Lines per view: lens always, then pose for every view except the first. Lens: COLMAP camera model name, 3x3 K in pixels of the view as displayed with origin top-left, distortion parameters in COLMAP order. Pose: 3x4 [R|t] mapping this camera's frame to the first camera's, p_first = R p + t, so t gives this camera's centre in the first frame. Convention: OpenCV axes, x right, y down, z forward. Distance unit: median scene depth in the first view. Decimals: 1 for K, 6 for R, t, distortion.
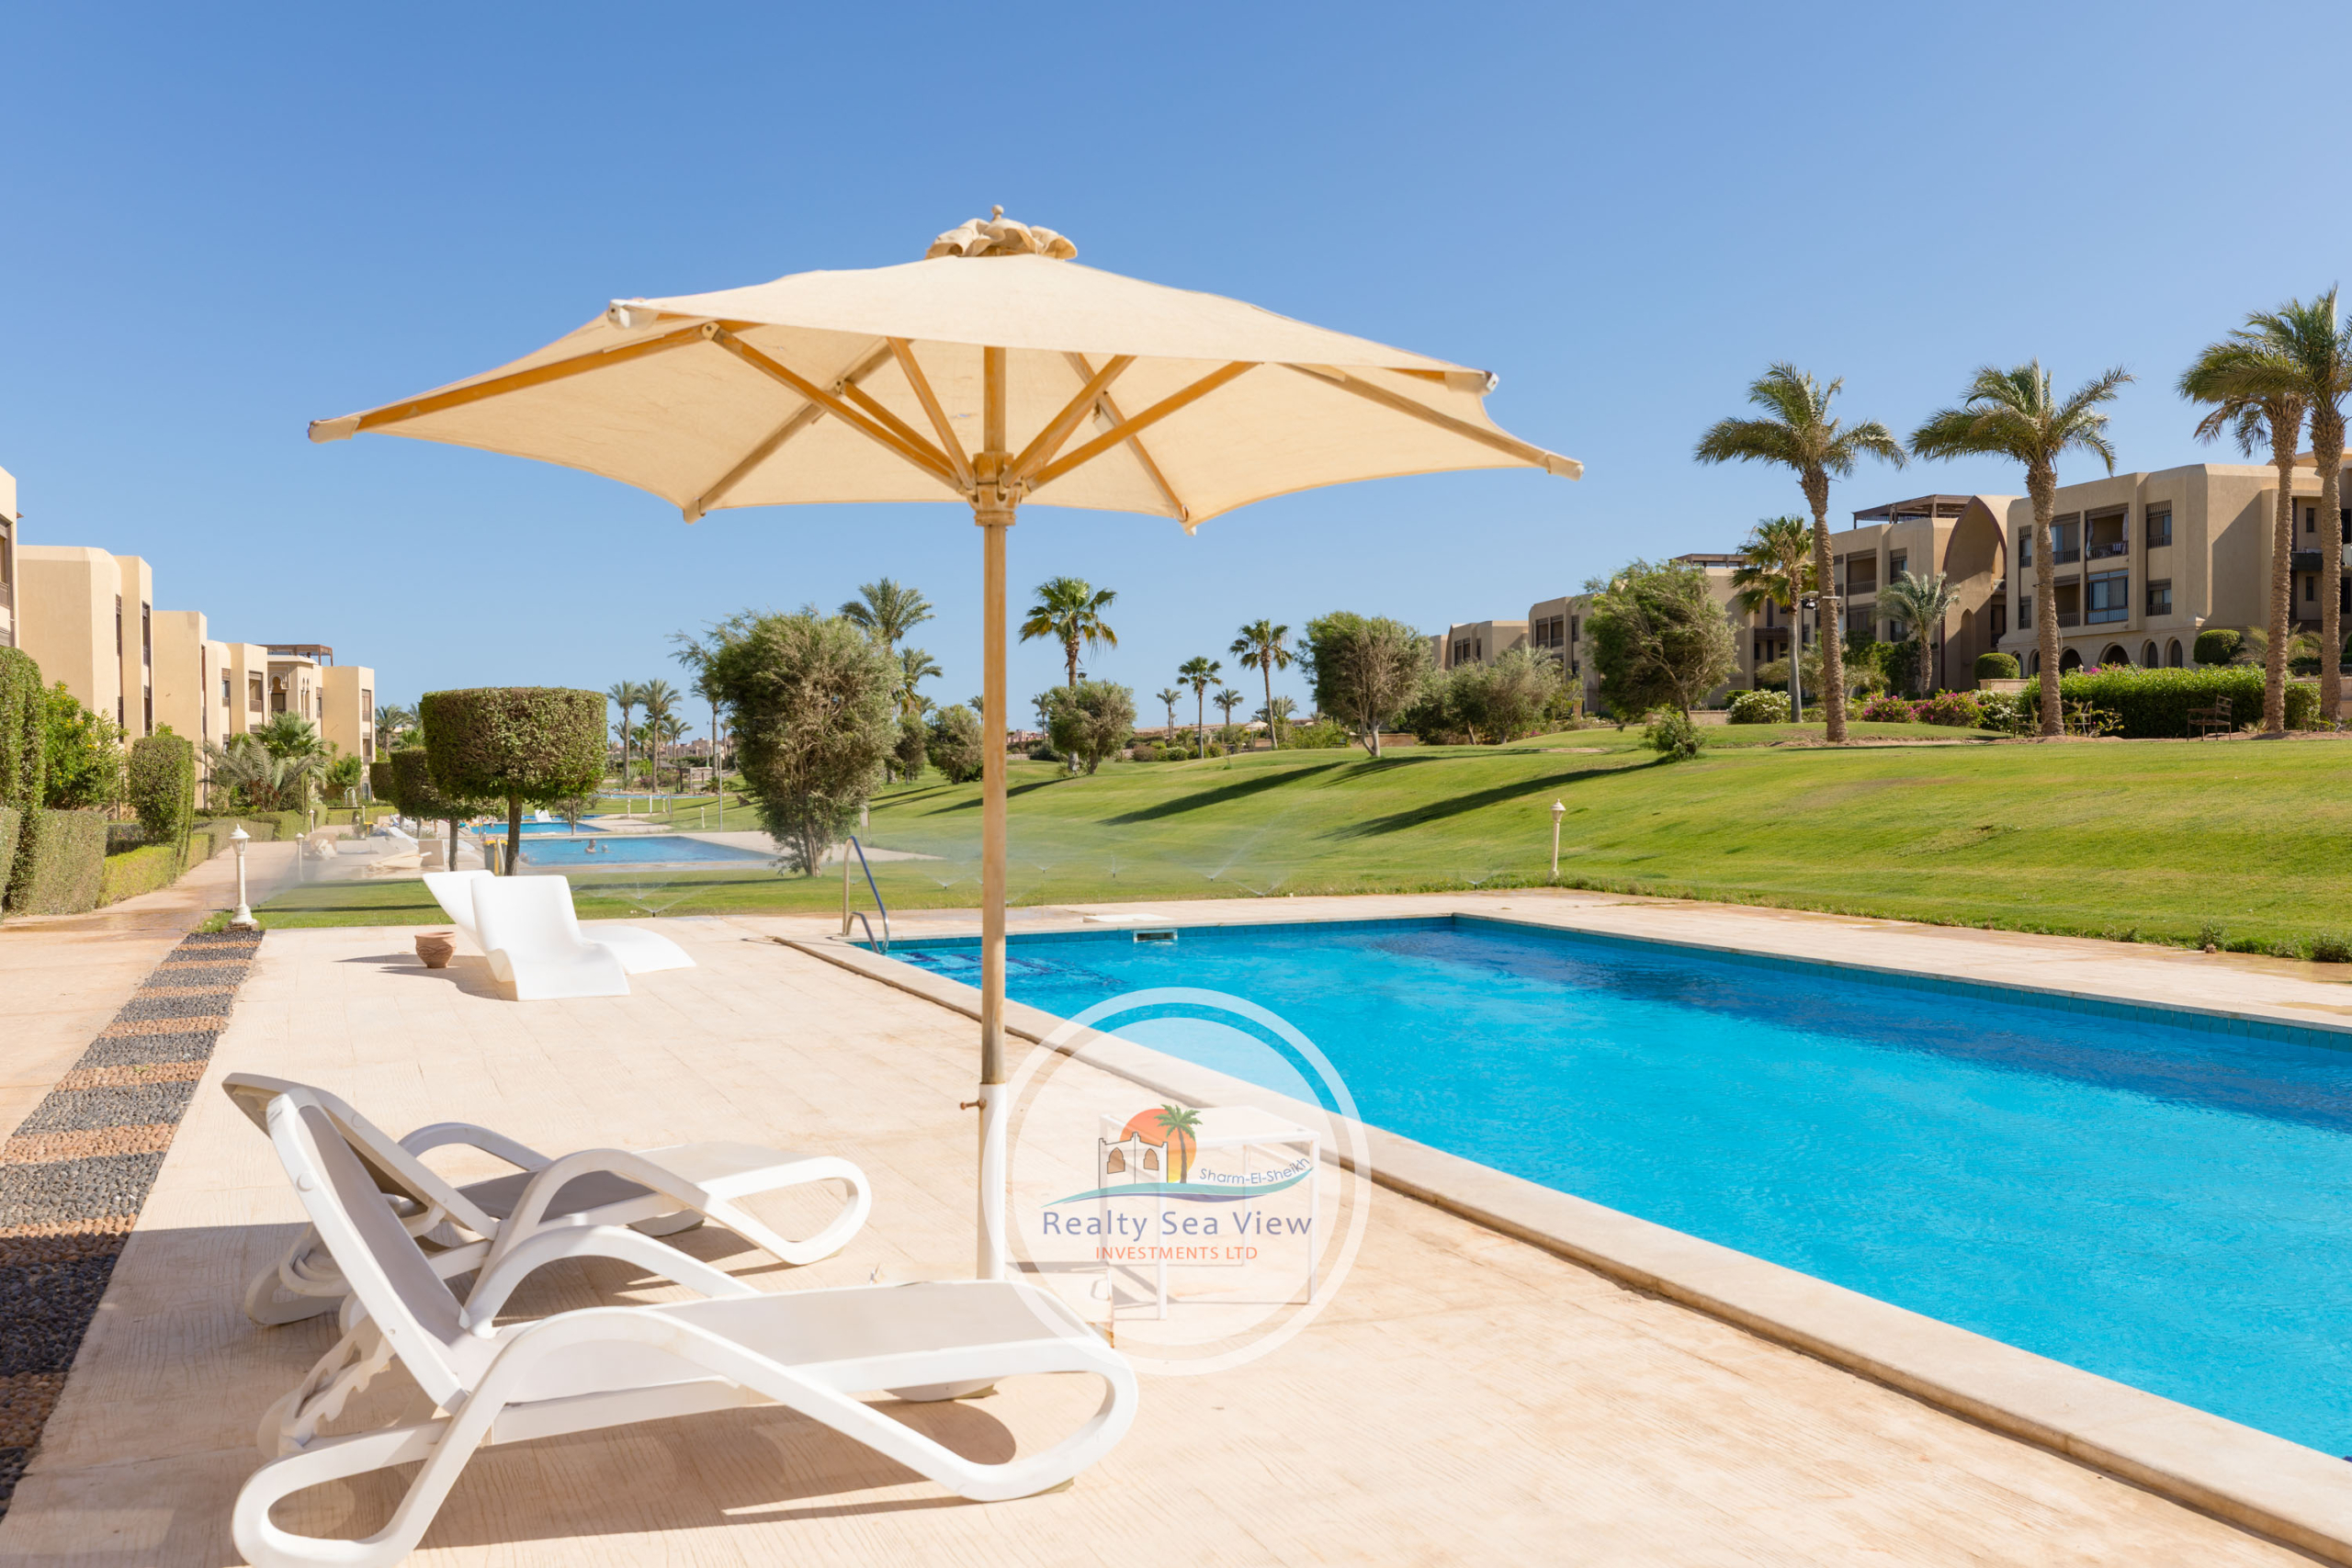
lens RADIAL K [[1998.1, 0, 1181.4], [0, 1998.1, 777.8], [0, 0, 1]] dist [0.001810, -0.000525]
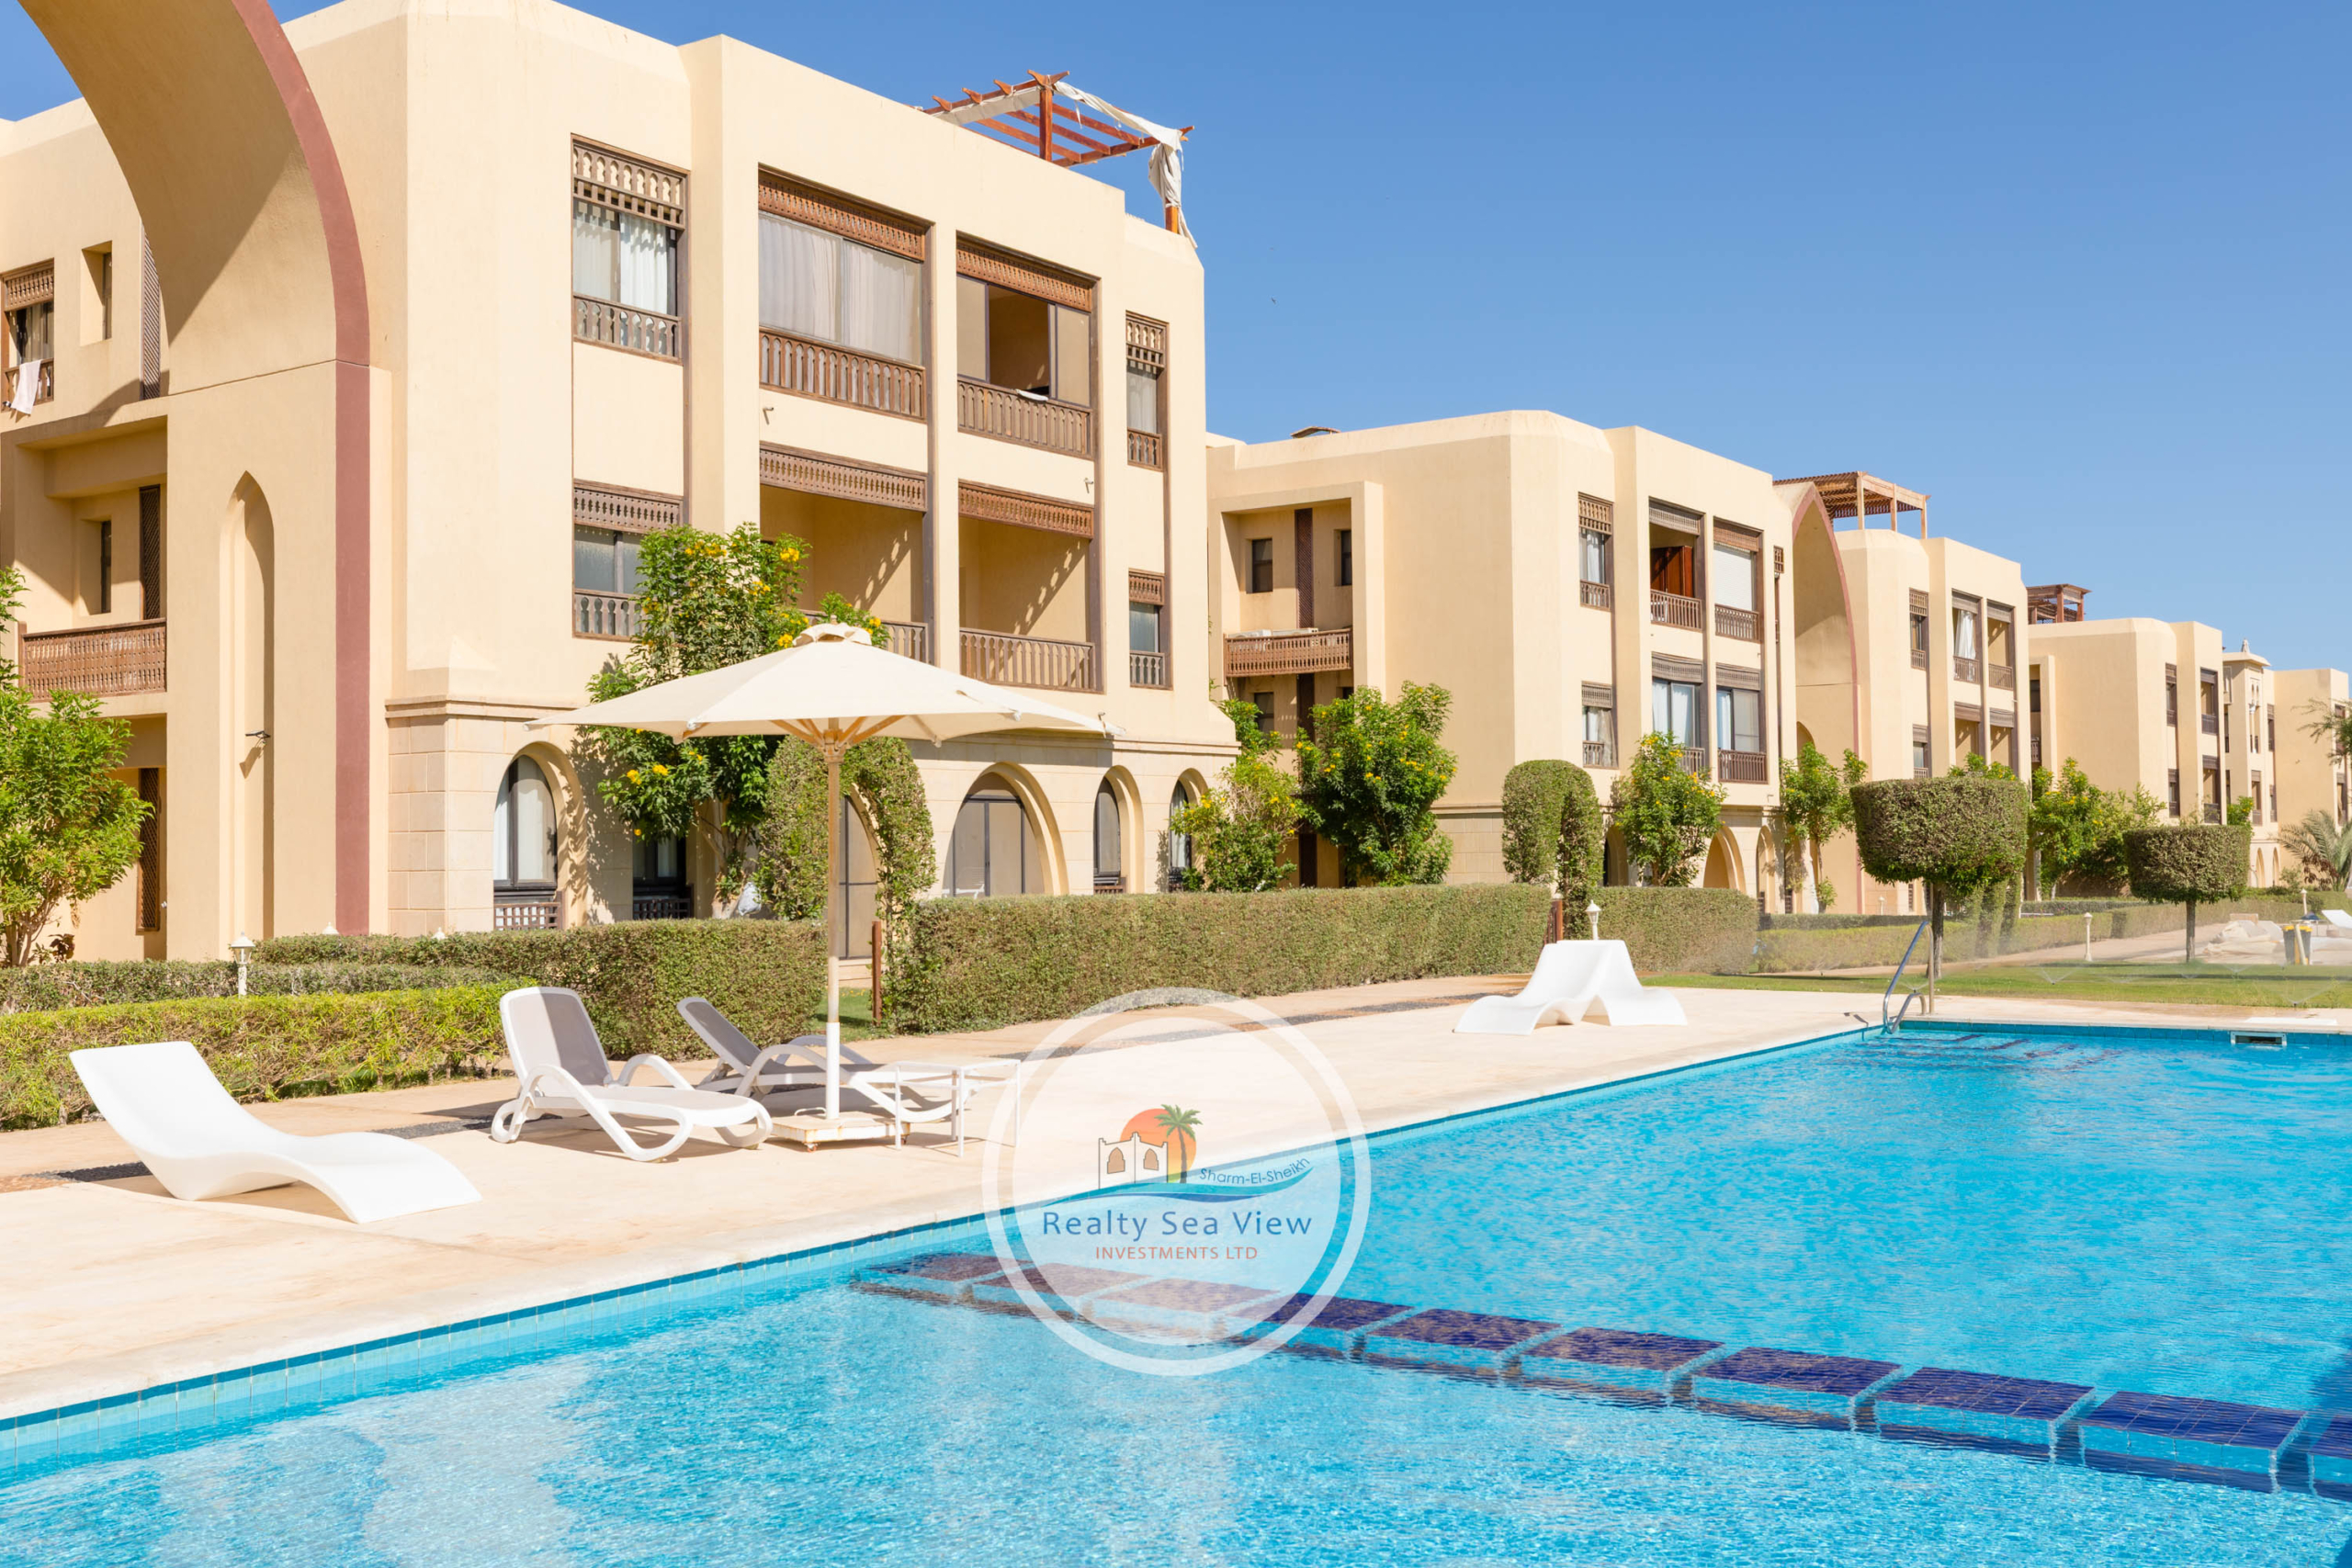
lens RADIAL K [[2327.3, 0, 1181.2], [0, 2327.3, 740.4], [0, 0, 1]] dist [0.009602, 0.000000]
pose [[0.532998, -0.037721, -0.845275, 0.519484], [-0.001565, 0.998960, -0.045566, -0.007894], [0.846115, 0.025609, 0.532385, -0.006836]]
